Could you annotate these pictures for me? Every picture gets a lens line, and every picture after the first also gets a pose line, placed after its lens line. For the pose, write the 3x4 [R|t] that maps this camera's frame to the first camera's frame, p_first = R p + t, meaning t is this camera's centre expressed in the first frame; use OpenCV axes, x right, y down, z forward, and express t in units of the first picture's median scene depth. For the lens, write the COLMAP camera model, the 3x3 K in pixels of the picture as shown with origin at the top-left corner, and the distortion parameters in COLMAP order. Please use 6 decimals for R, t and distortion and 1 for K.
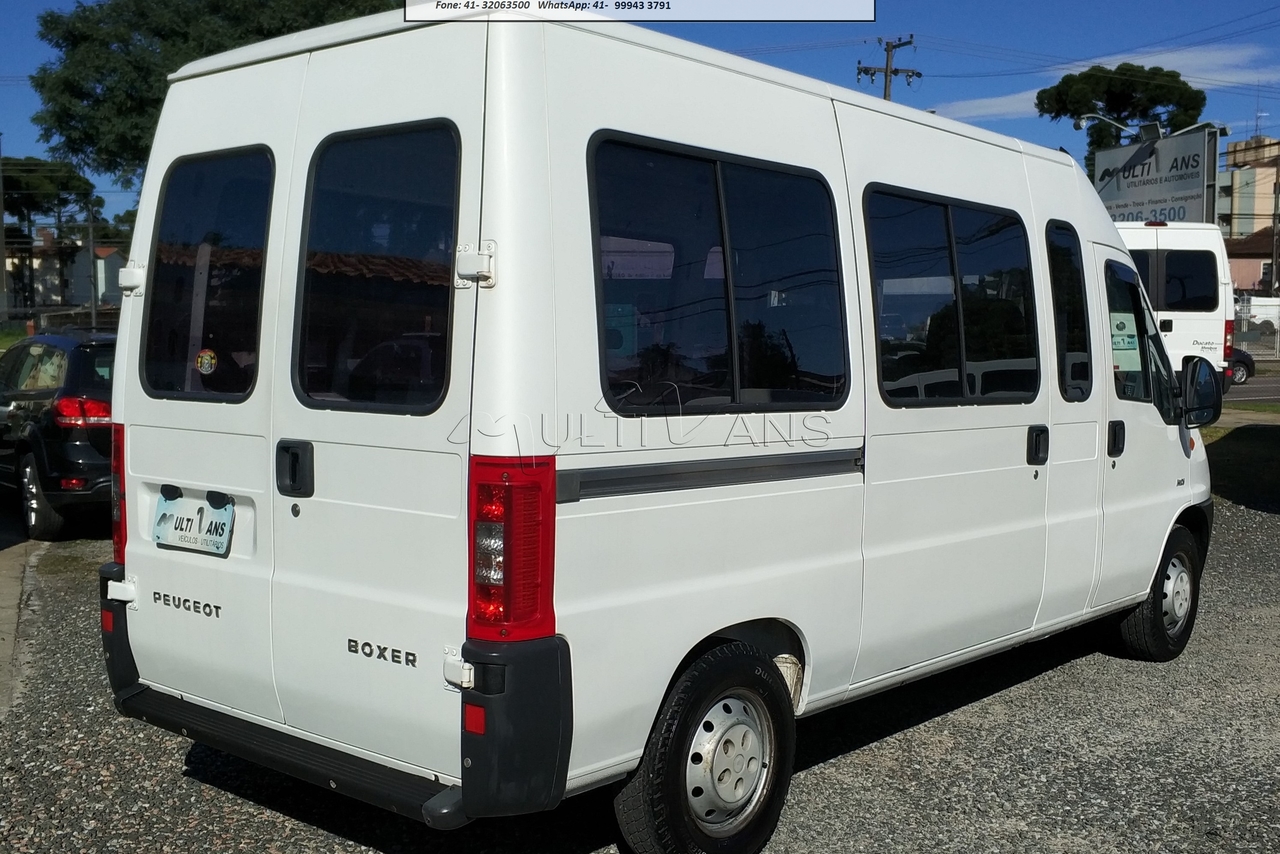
lens RADIAL K [[1463.9, 0, 640.0], [0, 1463.9, 427.0], [0, 0, 1]] dist [0.026248, 0.001879]
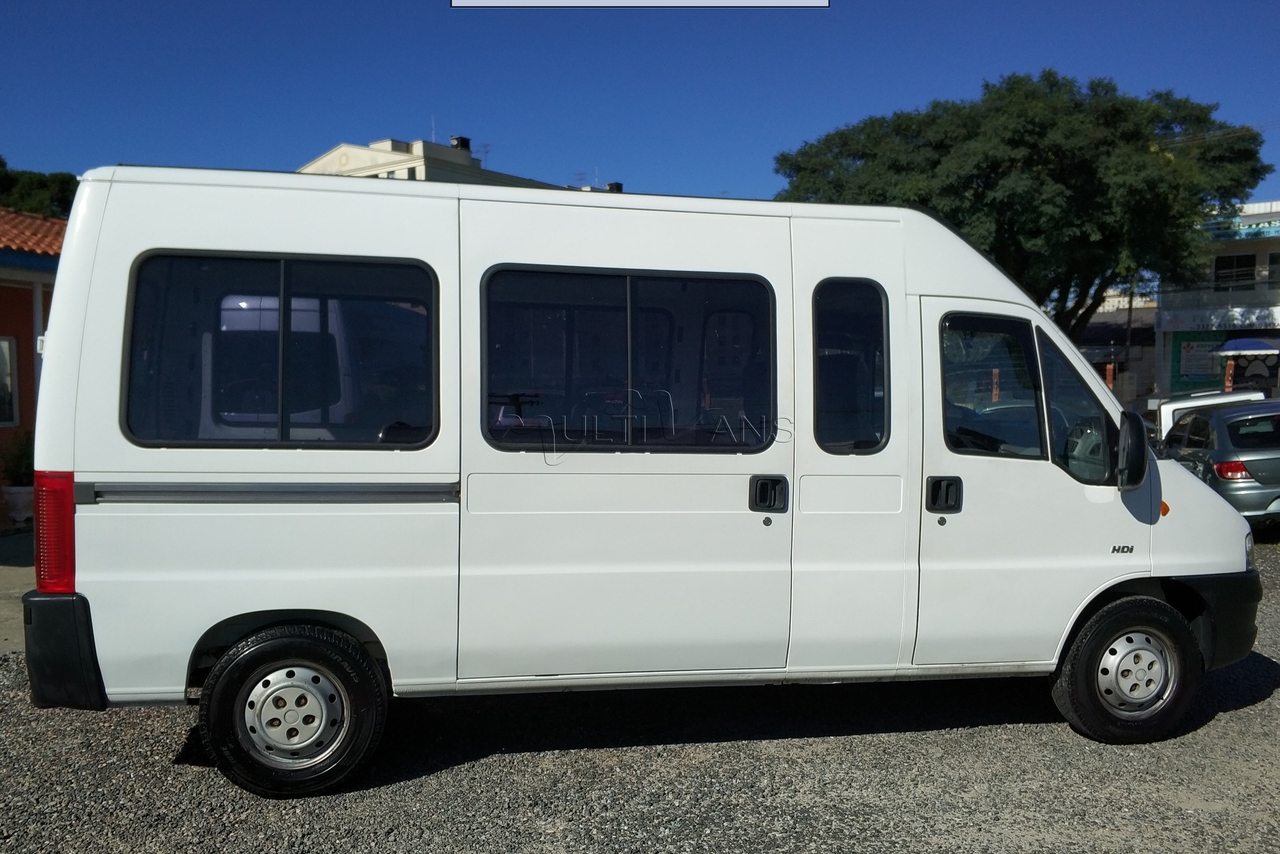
lens RADIAL K [[1165.1, 0, 640.0], [0, 1165.1, 427.0], [0, 0, 1]] dist [0.087662, -0.011459]
pose [[0.764411, 0.022334, -0.644343, 0.765829], [-0.039545, 0.999142, -0.012282, -0.022382], [0.643516, 0.034869, 0.764638, 0.304217]]
